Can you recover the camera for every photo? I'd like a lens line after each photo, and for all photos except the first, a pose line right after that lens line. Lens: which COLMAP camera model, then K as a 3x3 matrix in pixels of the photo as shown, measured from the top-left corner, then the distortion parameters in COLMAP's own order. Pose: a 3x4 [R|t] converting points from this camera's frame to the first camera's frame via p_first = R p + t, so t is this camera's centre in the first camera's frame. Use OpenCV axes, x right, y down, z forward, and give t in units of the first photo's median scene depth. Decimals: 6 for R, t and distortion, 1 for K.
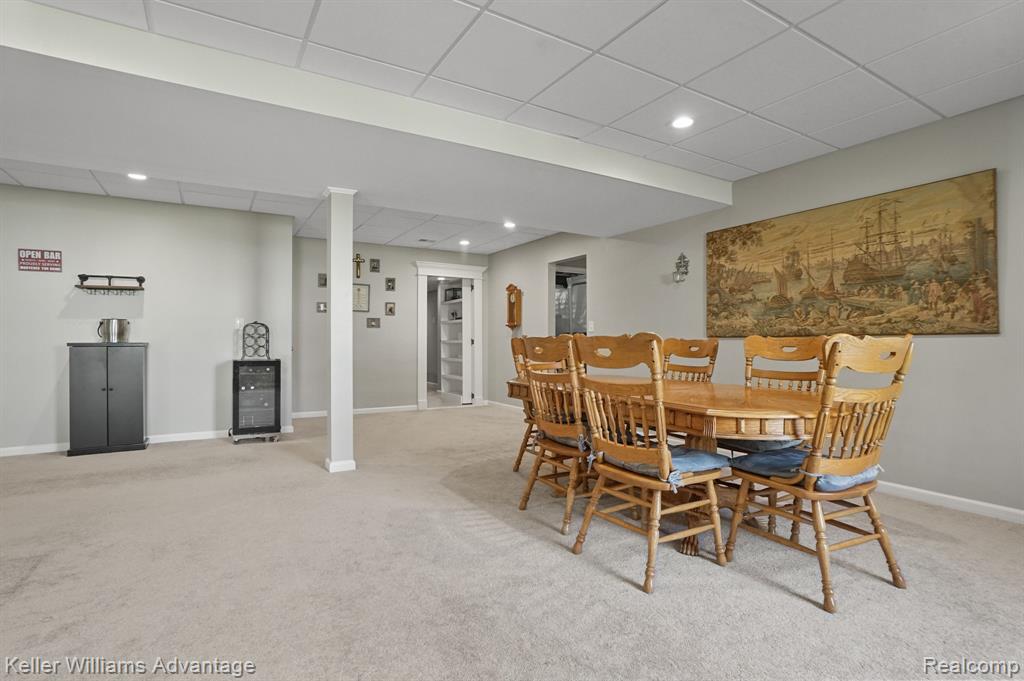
lens RADIAL K [[553.7, 0, 507.8], [0, 553.7, 340.5], [0, 0, 1]] dist [0.001344, 0.001683]
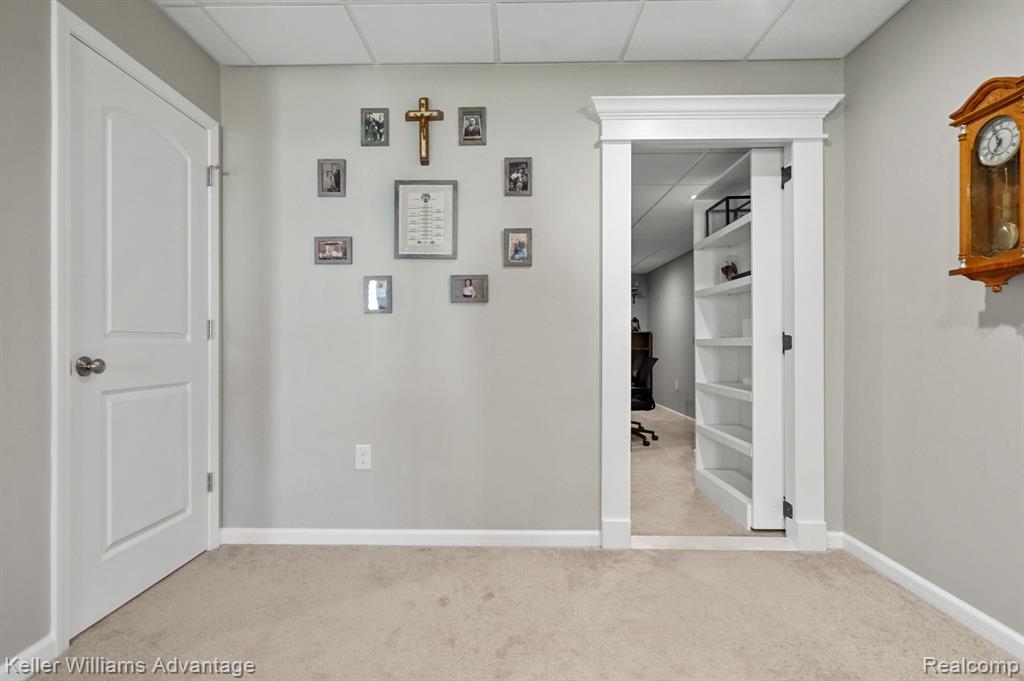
lens RADIAL K [[553.7, 0, 483.0], [0, 553.7, 342.4], [0, 0, 1]] dist [0.001344, 0.001683]
pose [[0.846807, 0.001828, -0.531897, -0.039925], [-0.000023, 0.999994, 0.003399, 0.000903], [0.531900, -0.002866, 0.846802, 0.603117]]
